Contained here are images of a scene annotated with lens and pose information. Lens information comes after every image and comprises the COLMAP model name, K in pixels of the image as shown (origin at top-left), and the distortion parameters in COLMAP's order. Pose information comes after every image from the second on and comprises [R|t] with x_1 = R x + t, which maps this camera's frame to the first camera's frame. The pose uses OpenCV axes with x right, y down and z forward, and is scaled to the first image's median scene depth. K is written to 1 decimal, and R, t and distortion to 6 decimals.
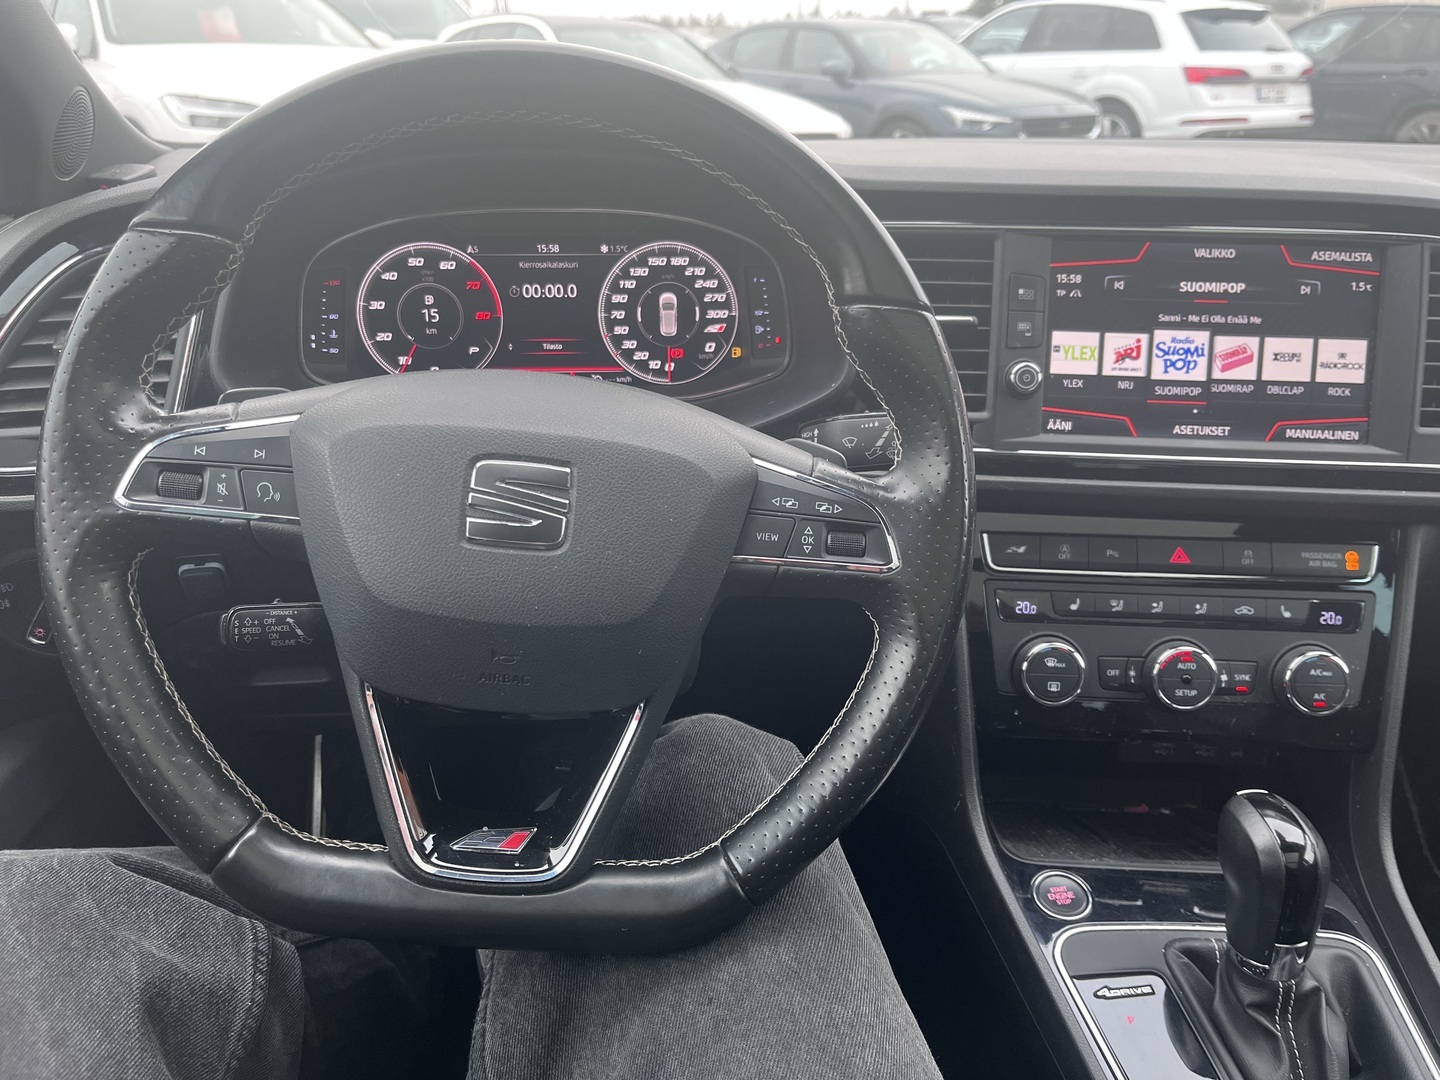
lens RADIAL K [[1077.7, 0, 720.0], [0, 1077.7, 540.0], [0, 0, 1]] dist [0.047694, -0.048339]
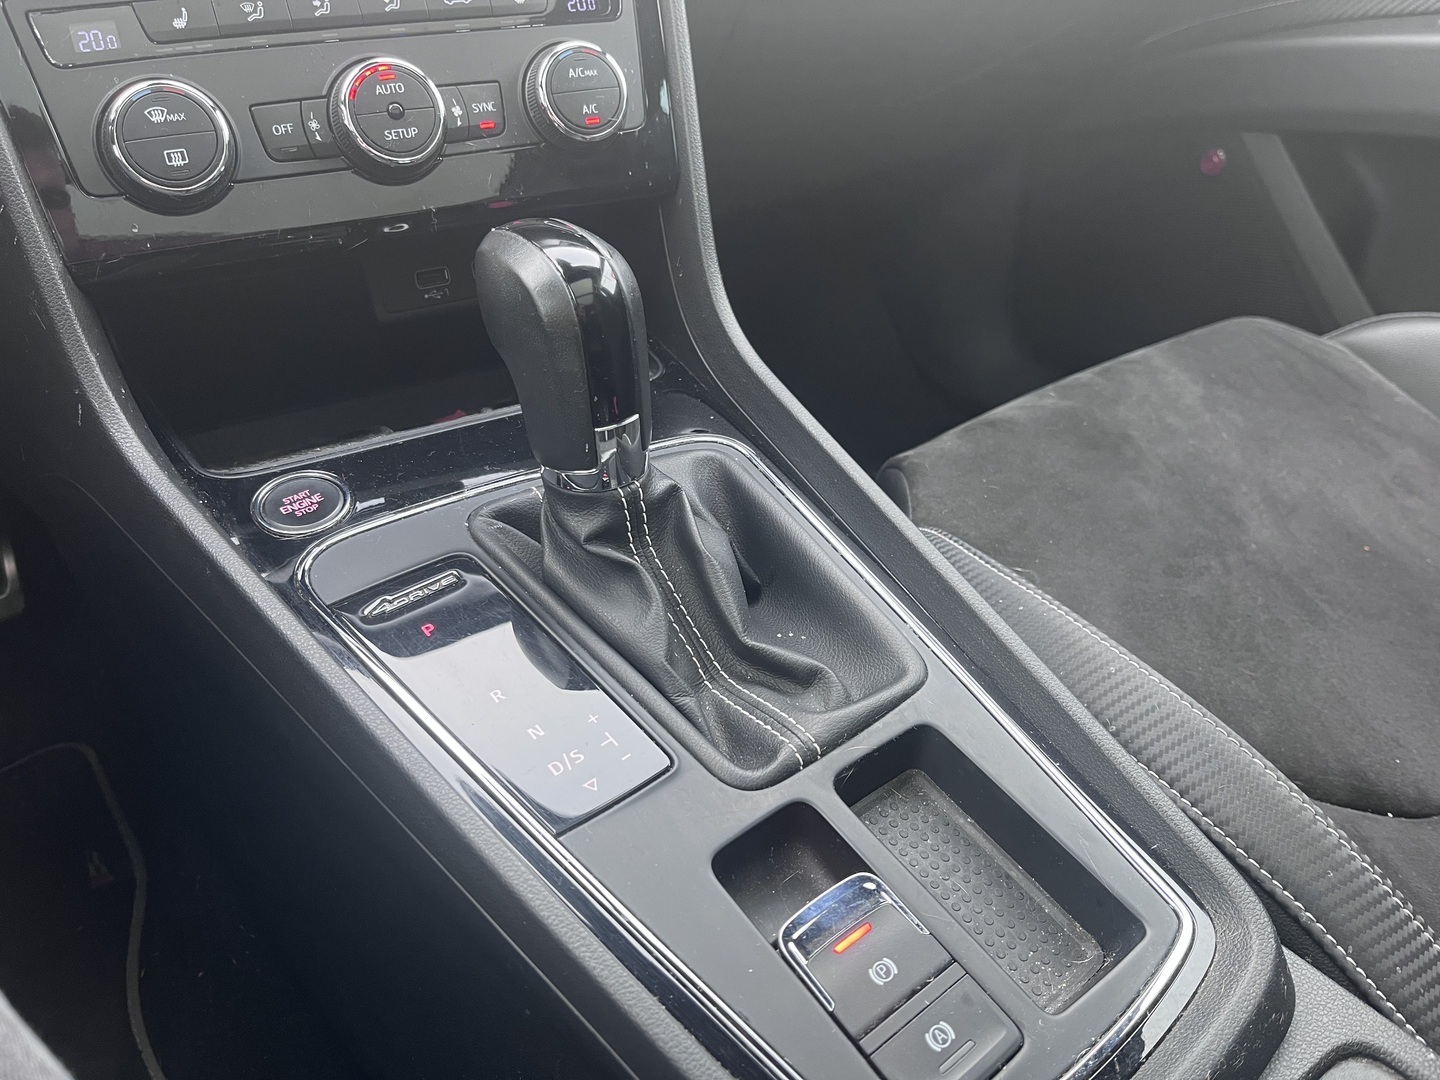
lens RADIAL K [[1097.2, 0, 720.0], [0, 1097.2, 540.0], [0, 0, 1]] dist [0.035775, -0.081499]
pose [[0.835415, -0.304617, 0.457483, 0.226369], [0.235191, 0.950435, 0.203366, 0.281364], [-0.496757, -0.062299, 0.865651, 0.355500]]
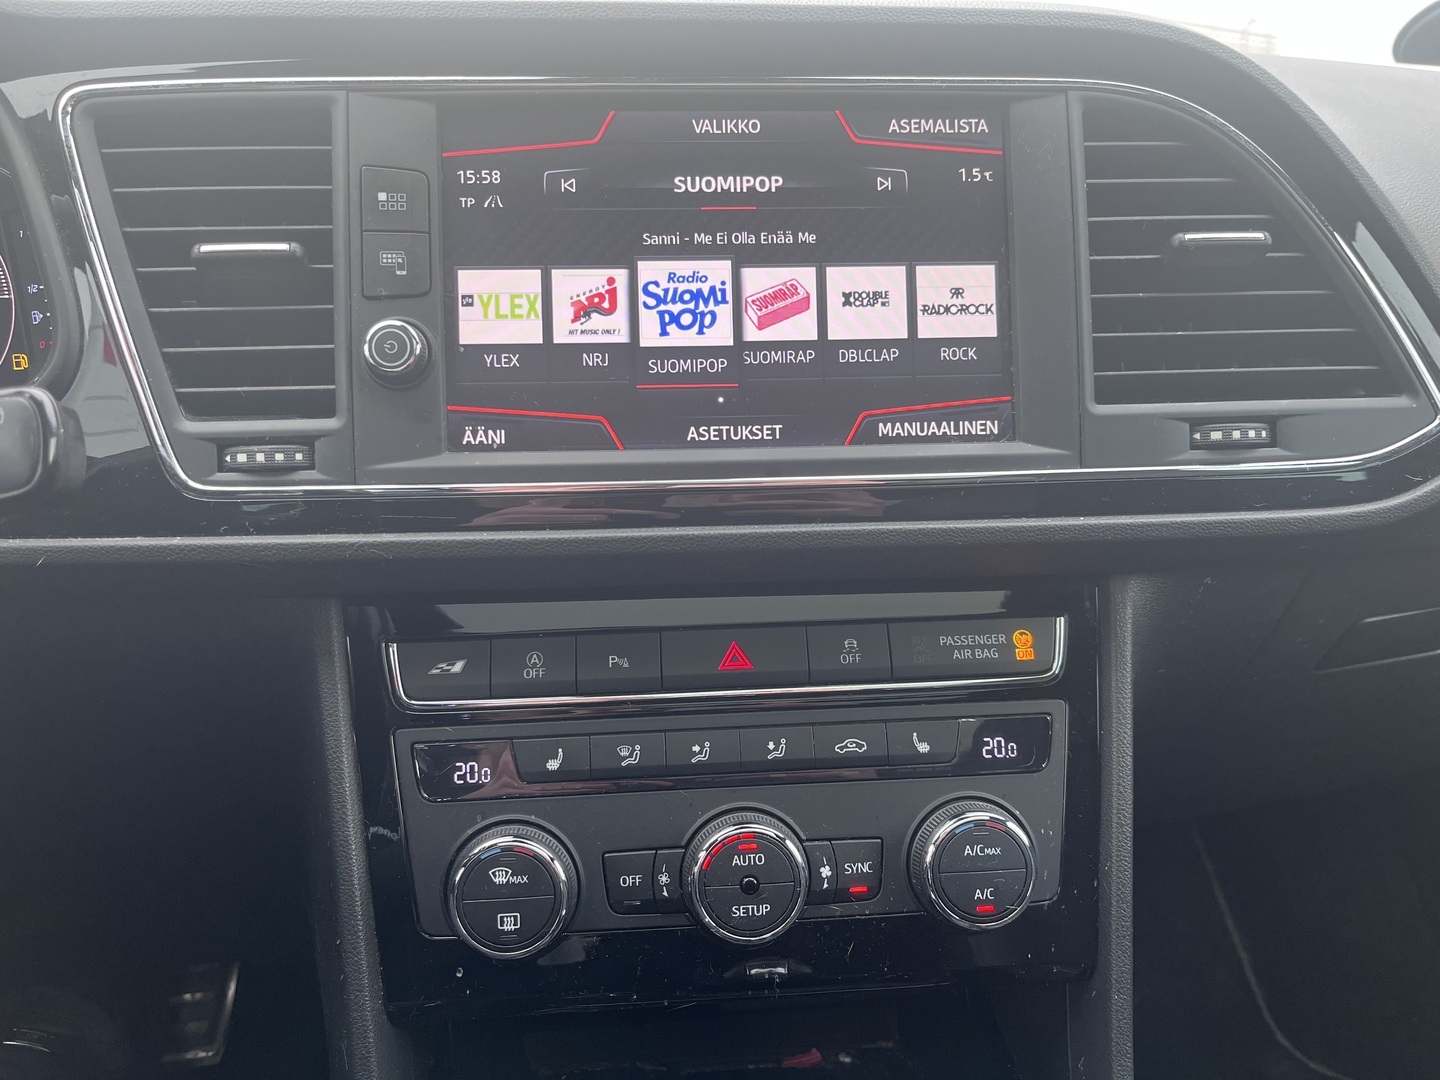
lens RADIAL K [[1097.2, 0, 720.0], [0, 1097.2, 540.0], [0, 0, 1]] dist [0.035775, -0.081499]
pose [[0.992288, -0.061010, 0.107895, 0.372196], [0.071532, 0.992759, -0.096500, 0.008791], [-0.101226, 0.103474, 0.989468, 0.444636]]
